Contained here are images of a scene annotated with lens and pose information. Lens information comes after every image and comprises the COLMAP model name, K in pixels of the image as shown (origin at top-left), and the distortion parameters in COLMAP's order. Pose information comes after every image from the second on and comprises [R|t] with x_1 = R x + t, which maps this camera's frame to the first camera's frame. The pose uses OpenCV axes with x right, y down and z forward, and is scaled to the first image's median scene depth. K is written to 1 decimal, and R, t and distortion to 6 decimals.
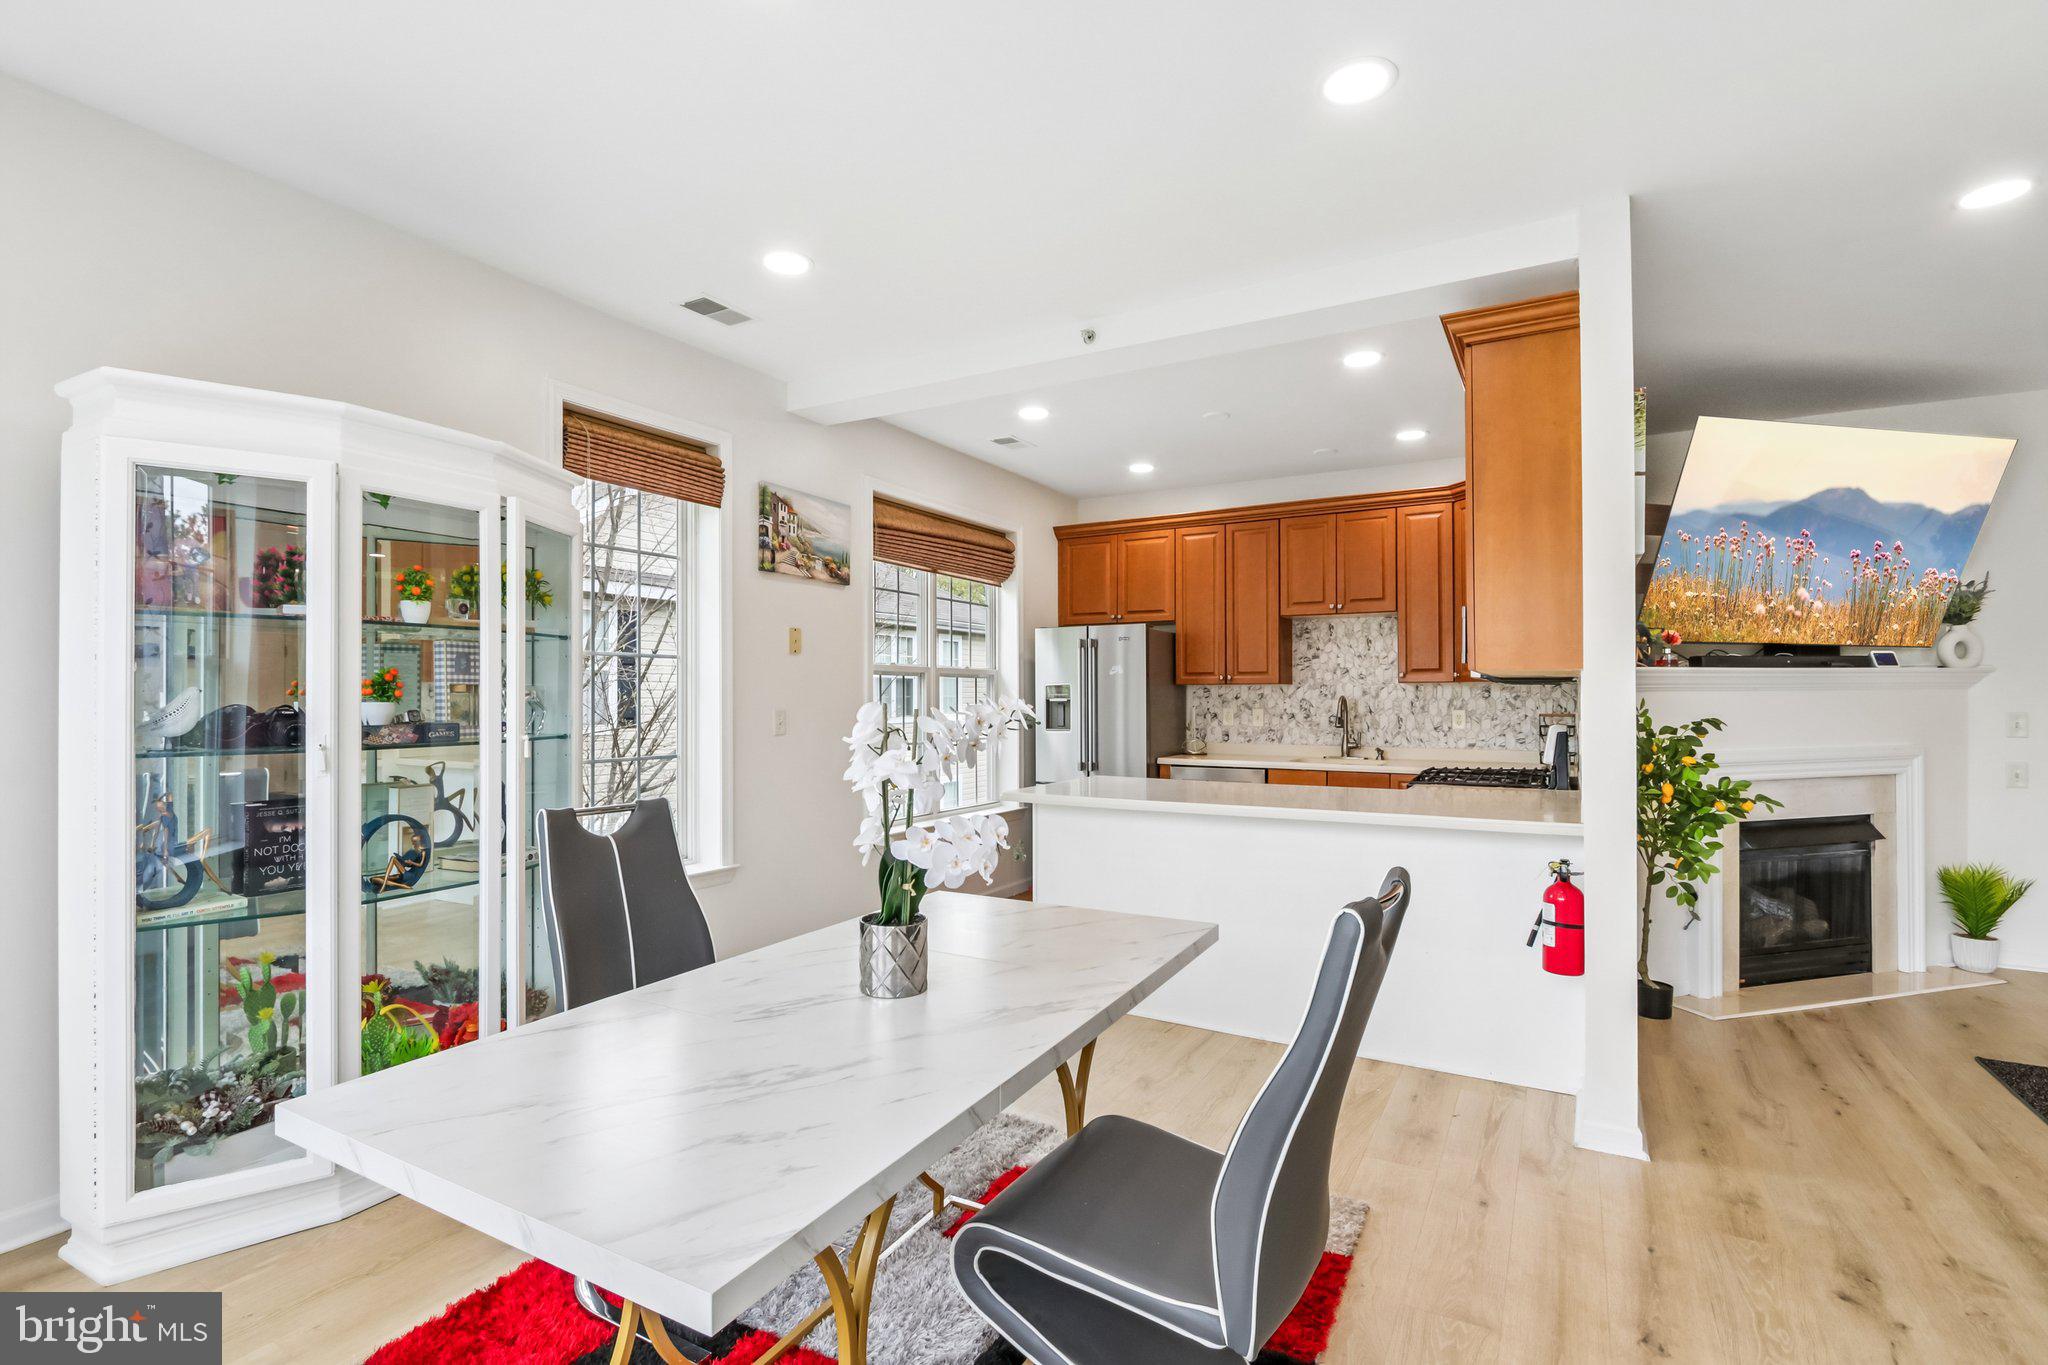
lens RADIAL K [[939.7, 0, 1034.1], [0, 939.7, 680.6], [0, 0, 1]] dist [-0.024226, 0.004666]
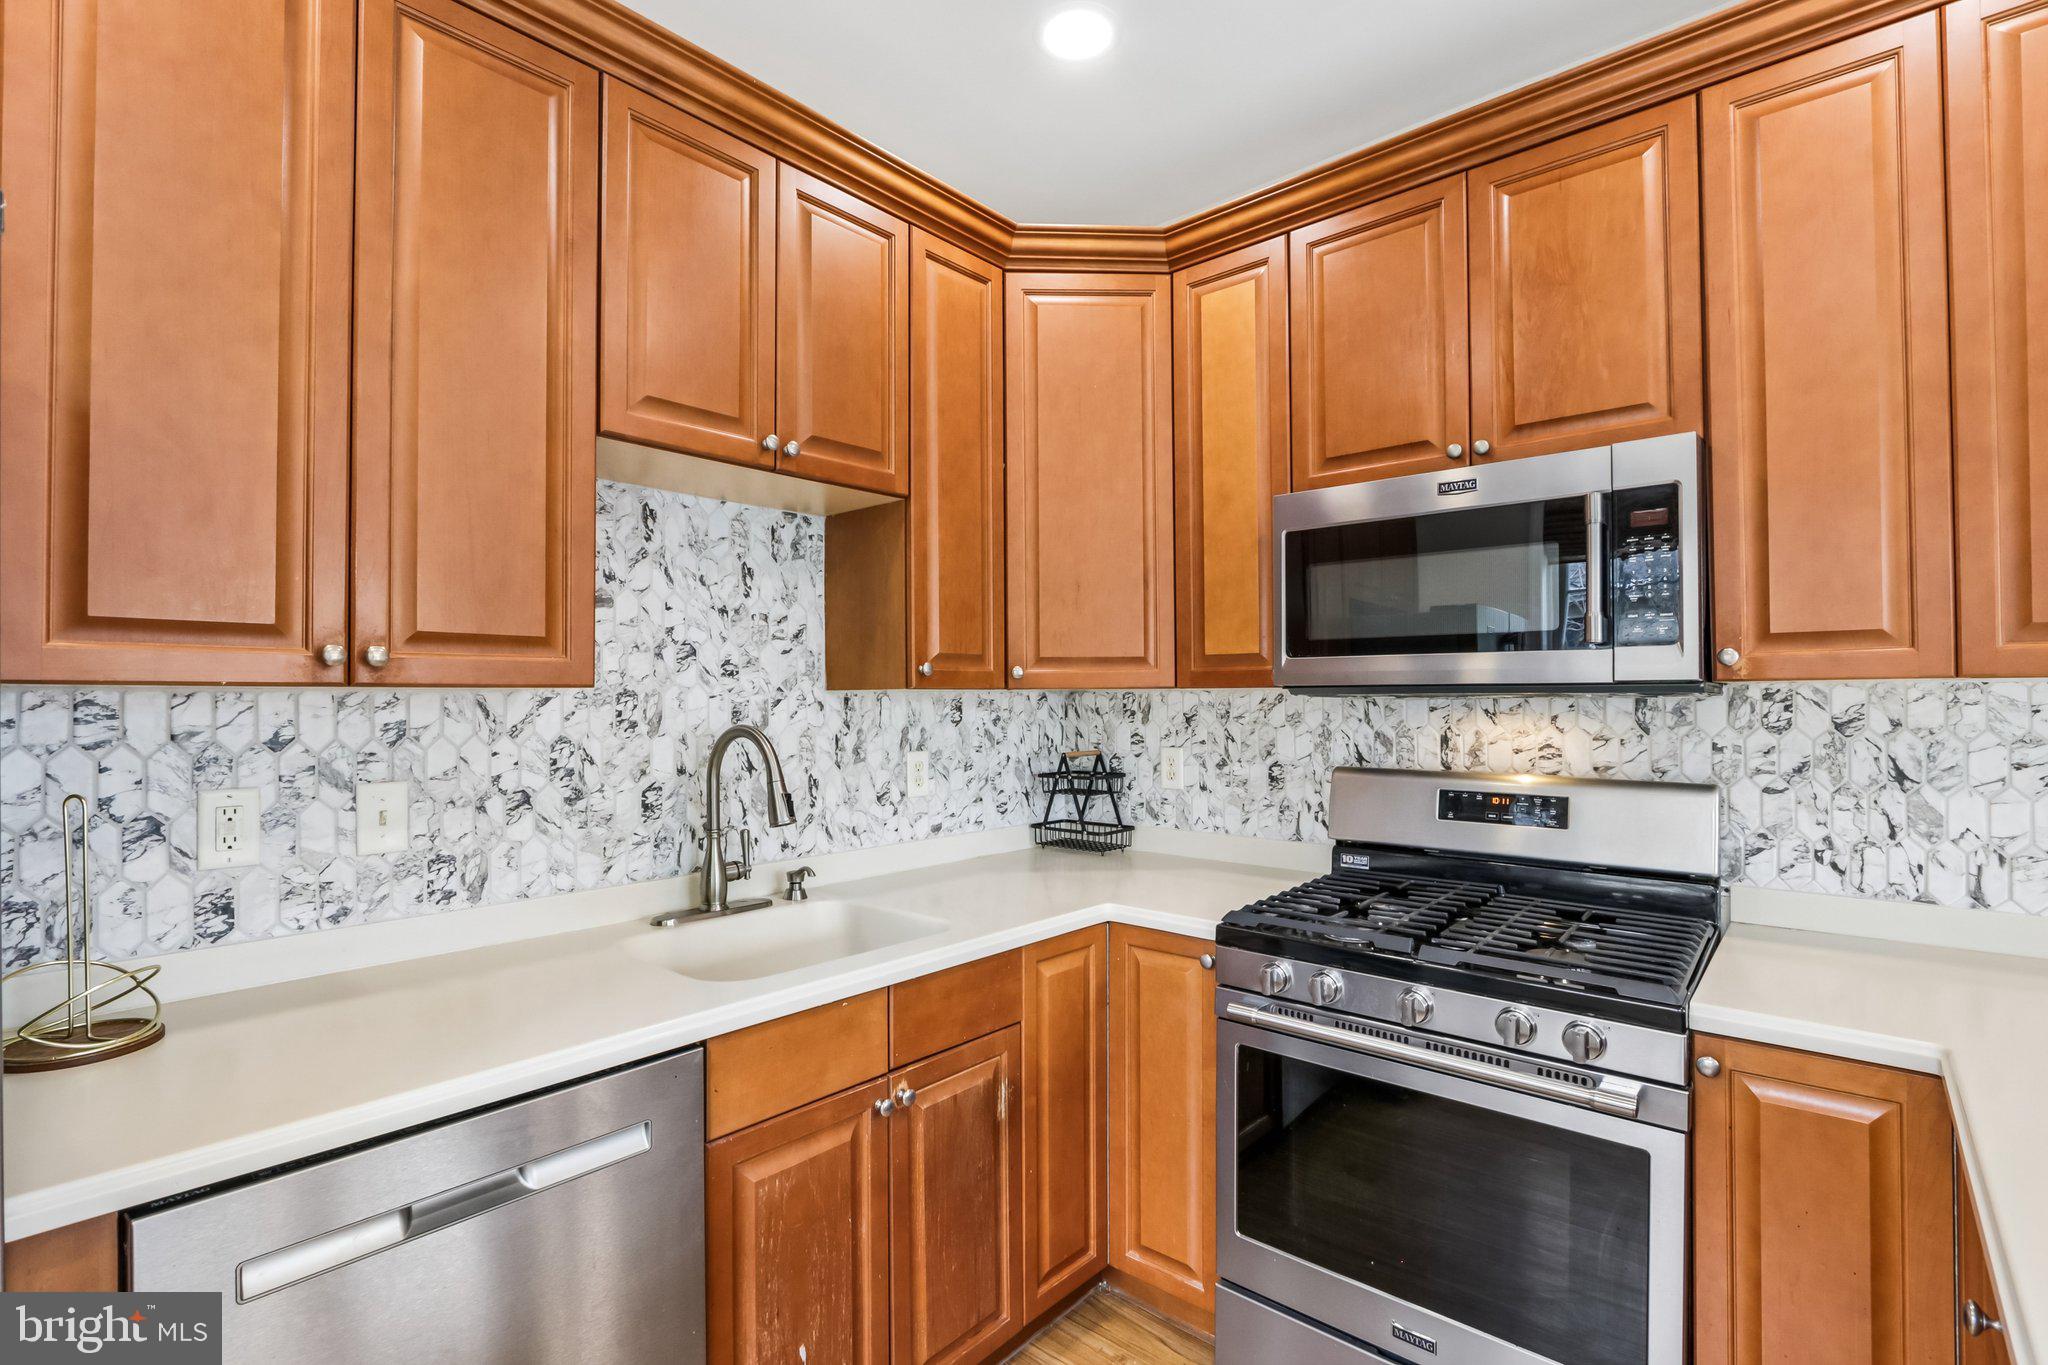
lens RADIAL K [[939.7, 0, 1011.3], [0, 939.7, 686.2], [0, 0, 1]] dist [-0.024226, 0.004666]
pose [[0.215535, 0.014286, 0.976392, 0.032925], [-0.011706, 0.999859, -0.012045, 0.005798], [-0.976426, -0.008833, 0.215672, 0.936672]]
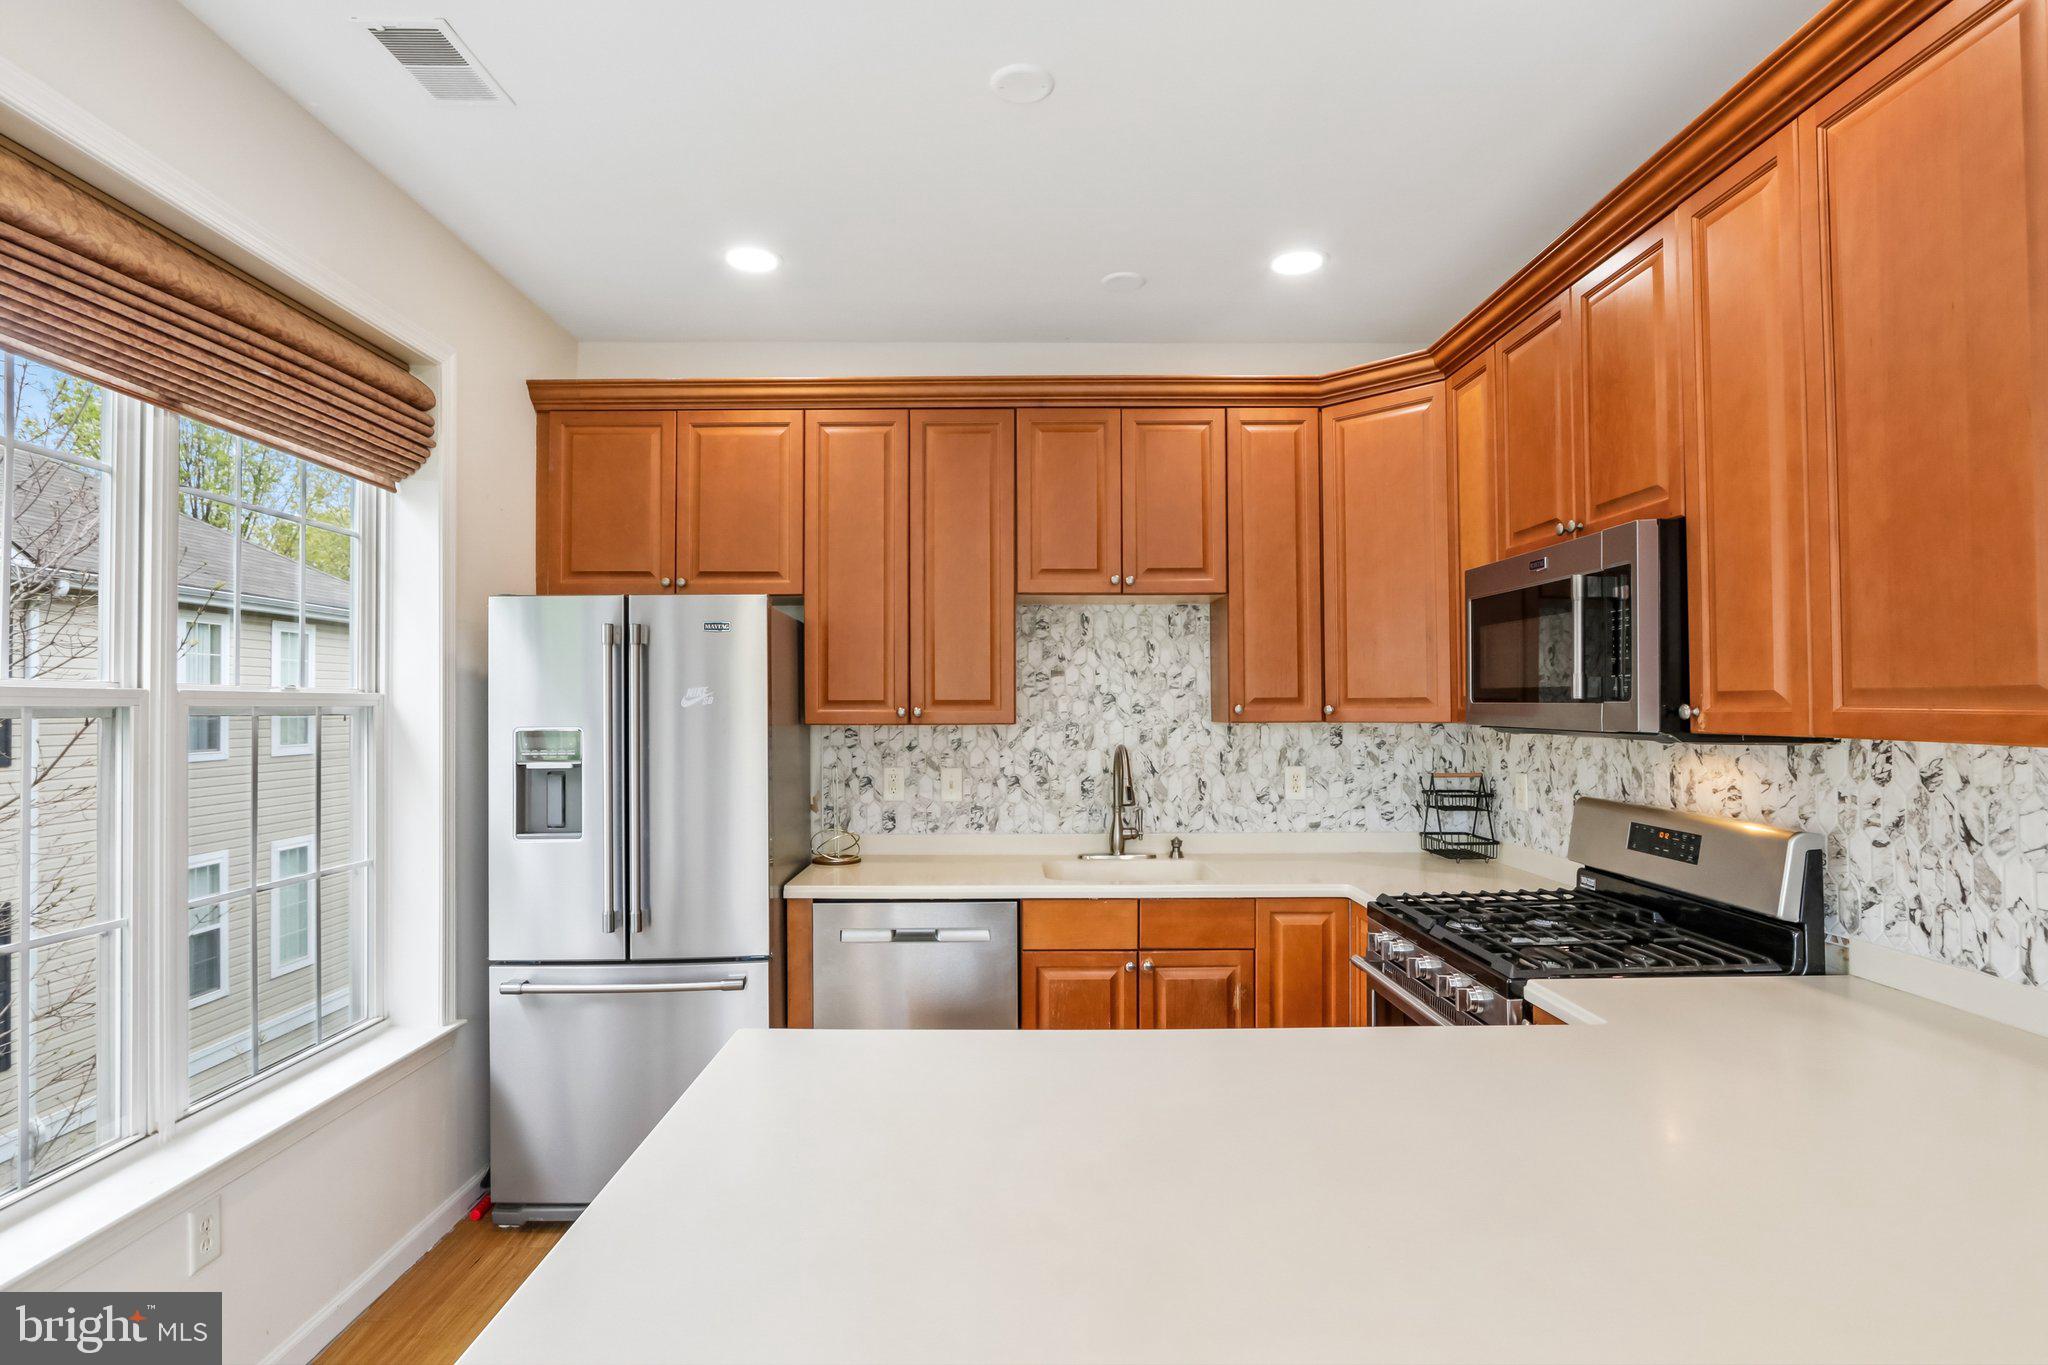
lens RADIAL K [[1000.1, 0, 1010.5], [0, 1000.1, 683.1], [0, 0, 1]] dist [-0.025700, 0.004441]
pose [[0.869837, 0.009461, 0.493248, -0.017447], [-0.005180, 0.999936, -0.010044, -0.015462], [-0.493312, 0.006182, 0.869831, 0.584822]]
